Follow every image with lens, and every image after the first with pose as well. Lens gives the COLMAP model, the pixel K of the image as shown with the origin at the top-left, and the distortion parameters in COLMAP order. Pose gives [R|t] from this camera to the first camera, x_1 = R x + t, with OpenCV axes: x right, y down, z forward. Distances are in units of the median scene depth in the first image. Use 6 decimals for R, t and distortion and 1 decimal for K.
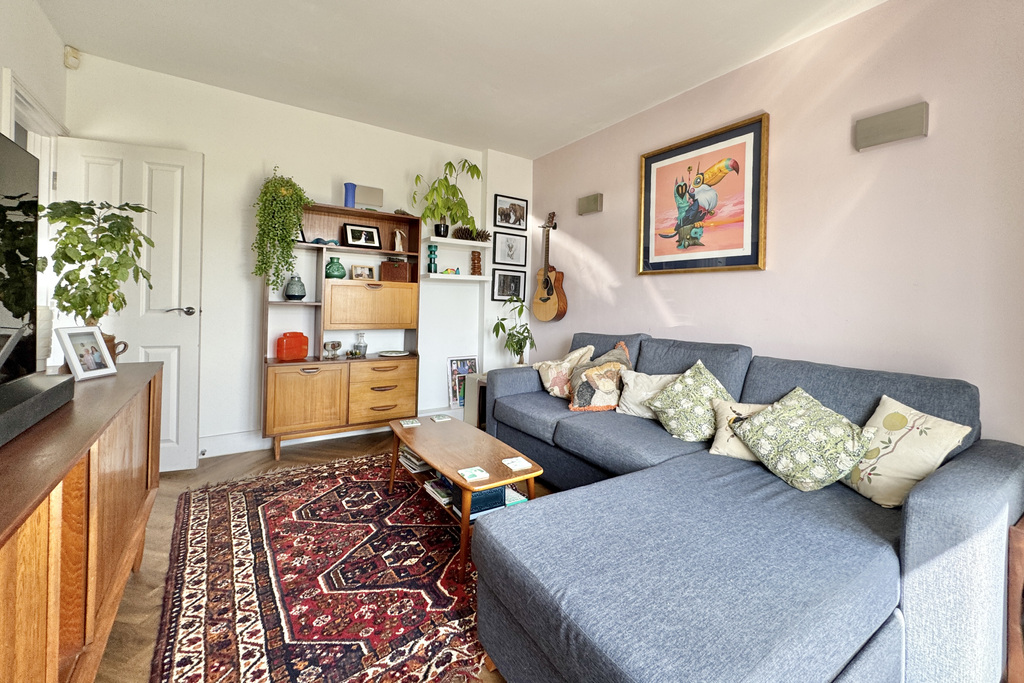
lens RADIAL K [[408.8, 0, 495.7], [0, 408.8, 297.8], [0, 0, 1]] dist [-0.004055, 0.000151]
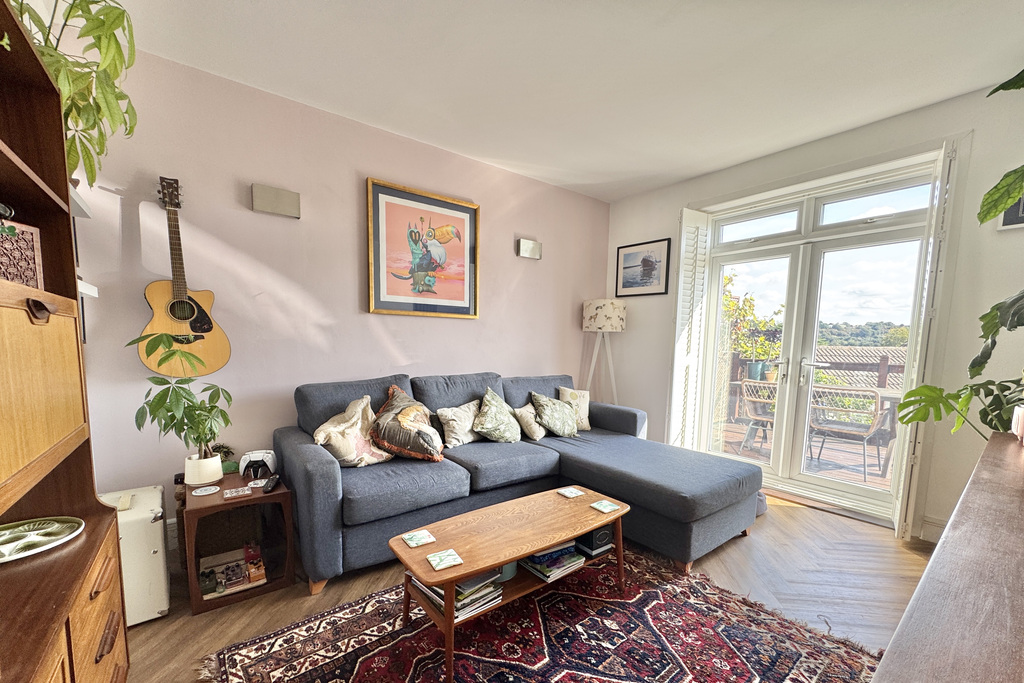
lens RADIAL K [[408.8, 0, 518.5], [0, 408.8, 383.6], [0, 0, 1]] dist [-0.004055, 0.000151]
pose [[-0.083937, -0.127269, 0.988310, -0.711713], [-0.024654, 0.991772, 0.125621, -0.024625], [-0.996166, -0.013821, -0.086384, 0.868058]]
